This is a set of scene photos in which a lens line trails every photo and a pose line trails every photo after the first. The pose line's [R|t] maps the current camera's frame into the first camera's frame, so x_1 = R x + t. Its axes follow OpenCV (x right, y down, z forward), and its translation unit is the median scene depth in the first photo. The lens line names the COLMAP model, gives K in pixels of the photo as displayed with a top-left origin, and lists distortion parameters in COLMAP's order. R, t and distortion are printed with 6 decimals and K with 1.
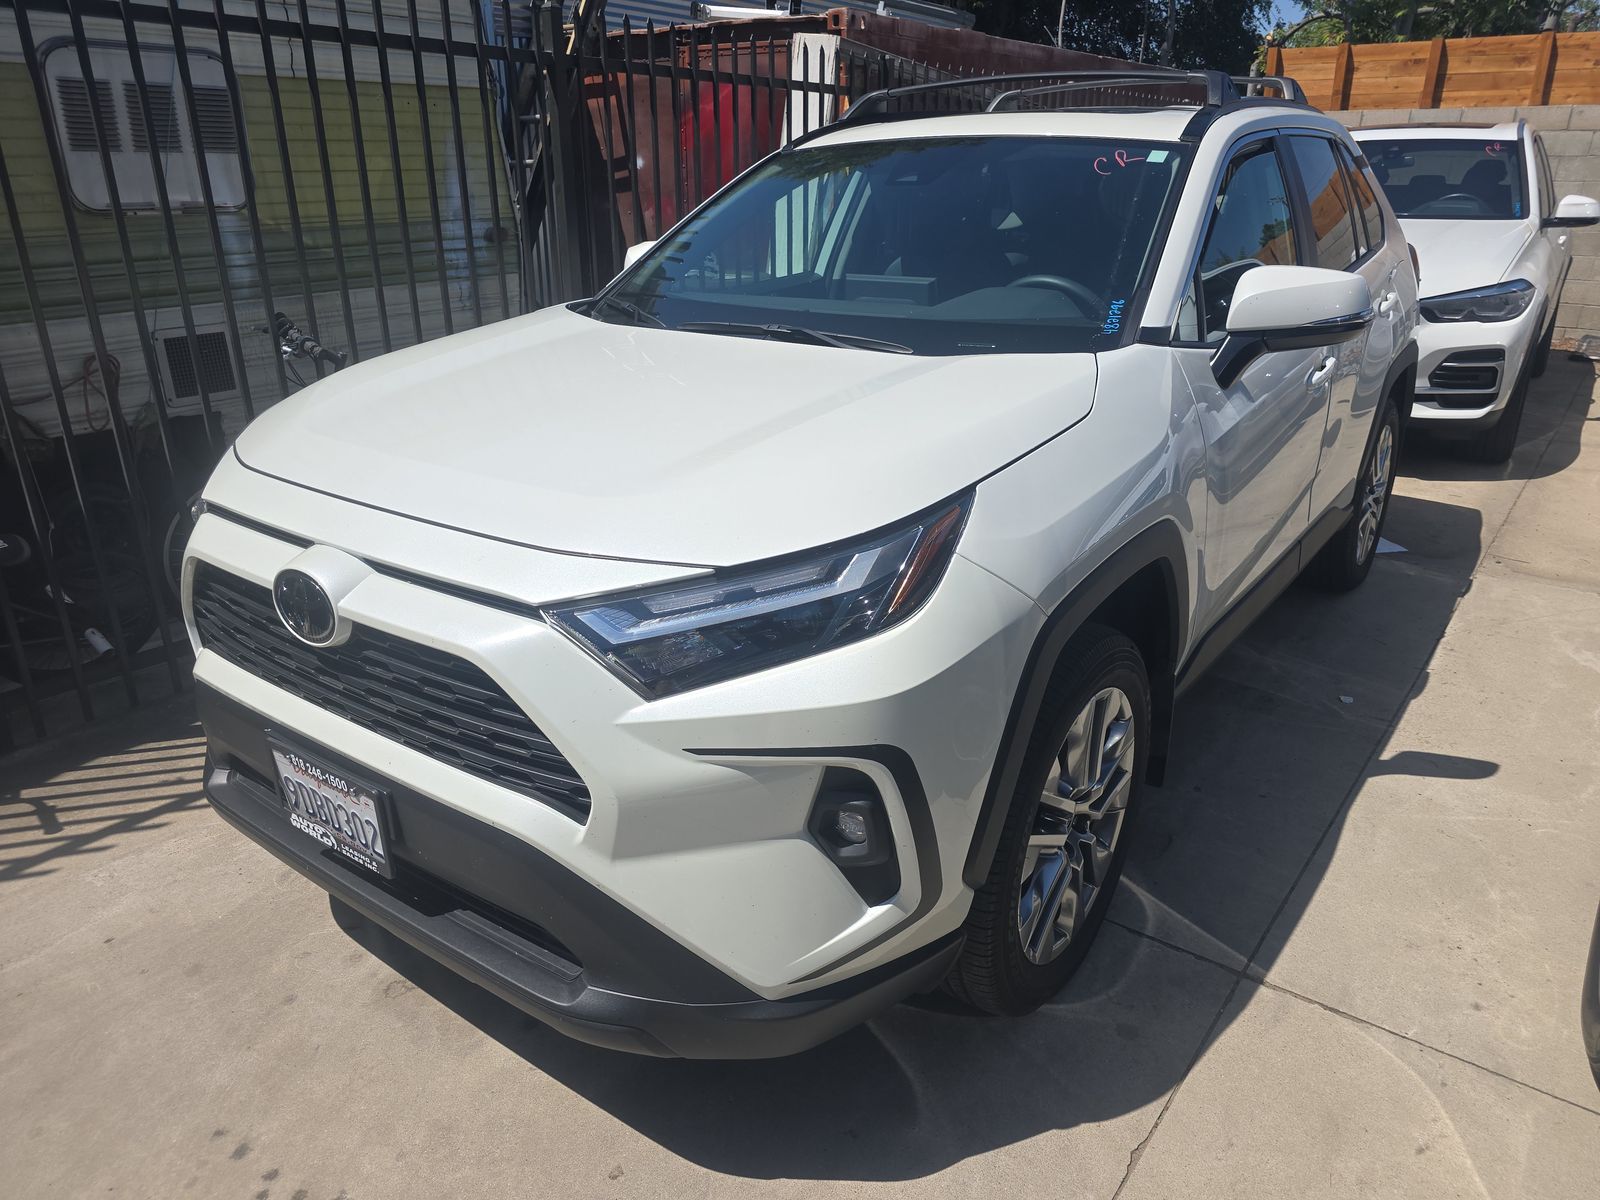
lens RADIAL K [[1103.0, 0, 795.9], [0, 1103.0, 596.8], [0, 0, 1]] dist [0.020816, -0.004979]
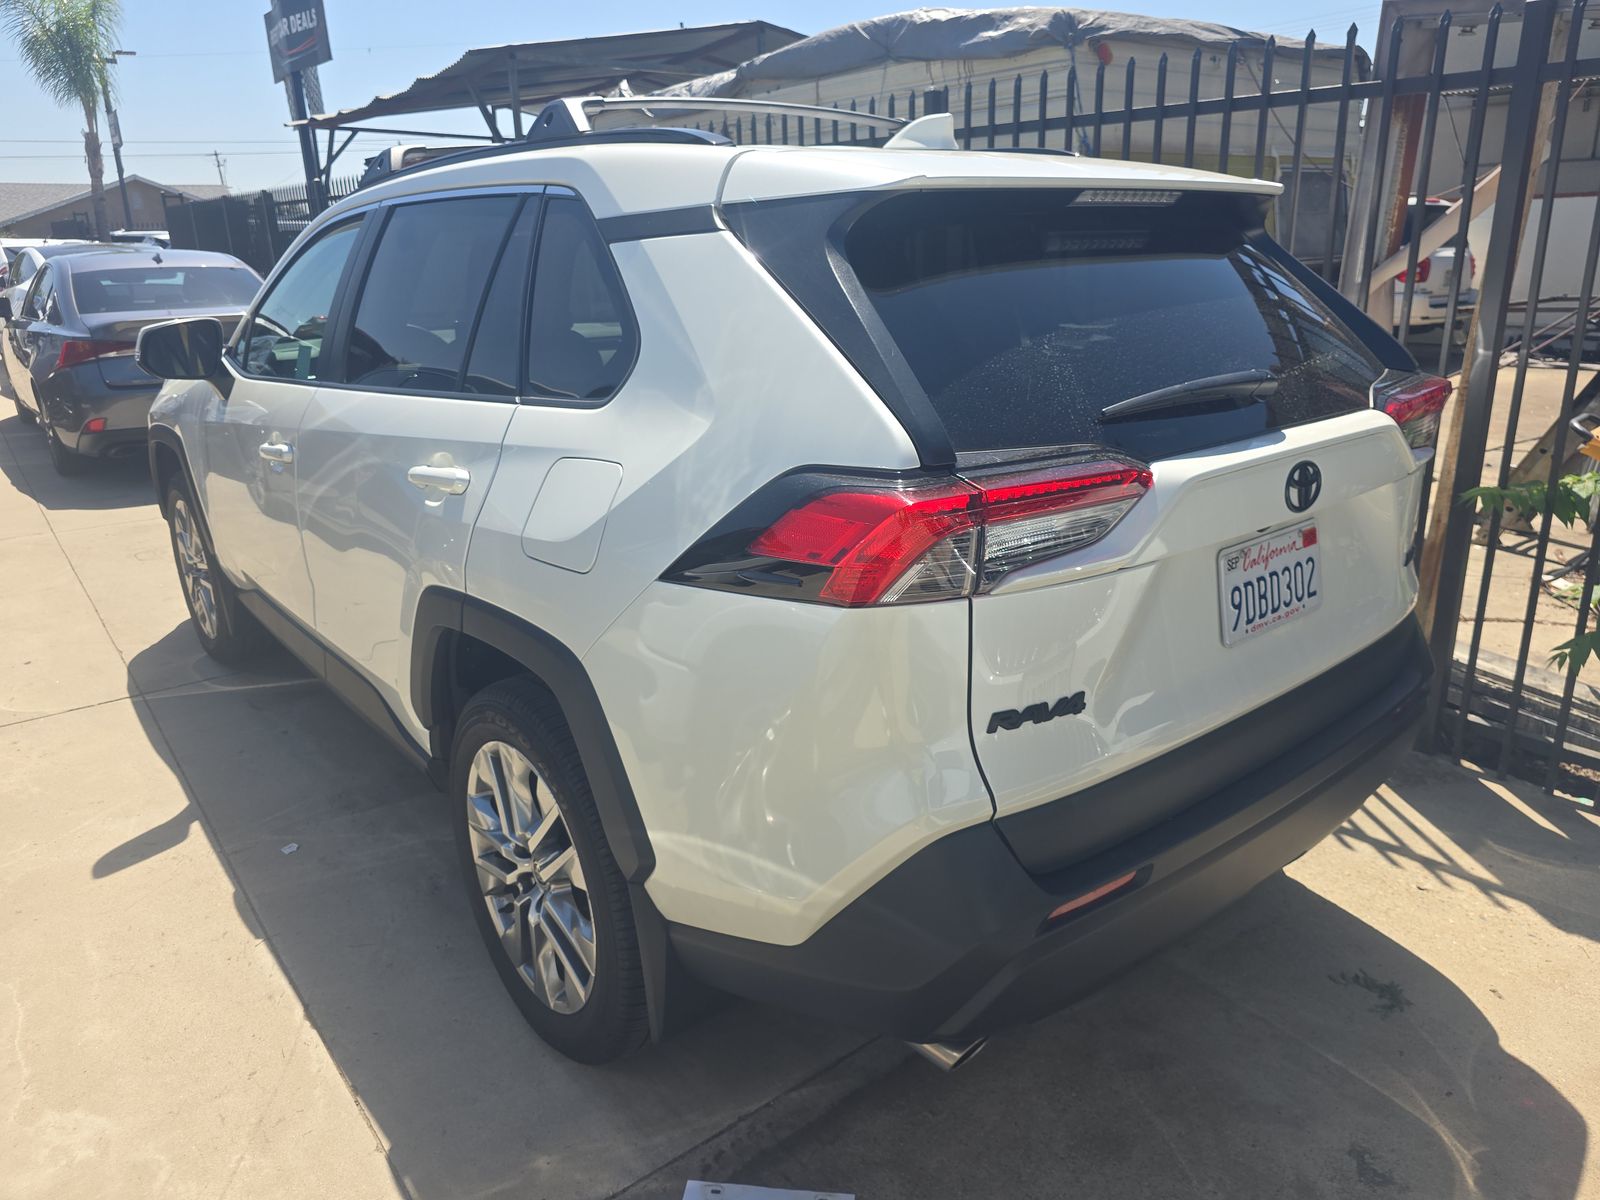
lens RADIAL K [[1103.0, 0, 798.3], [0, 1103.0, 602.6], [0, 0, 1]] dist [0.020816, -0.004979]
pose [[-0.260434, 0.300774, -0.917447, 1.179715], [-0.332261, 0.864277, 0.377661, -0.552254], [0.906519, 0.403188, -0.125152, 1.456045]]
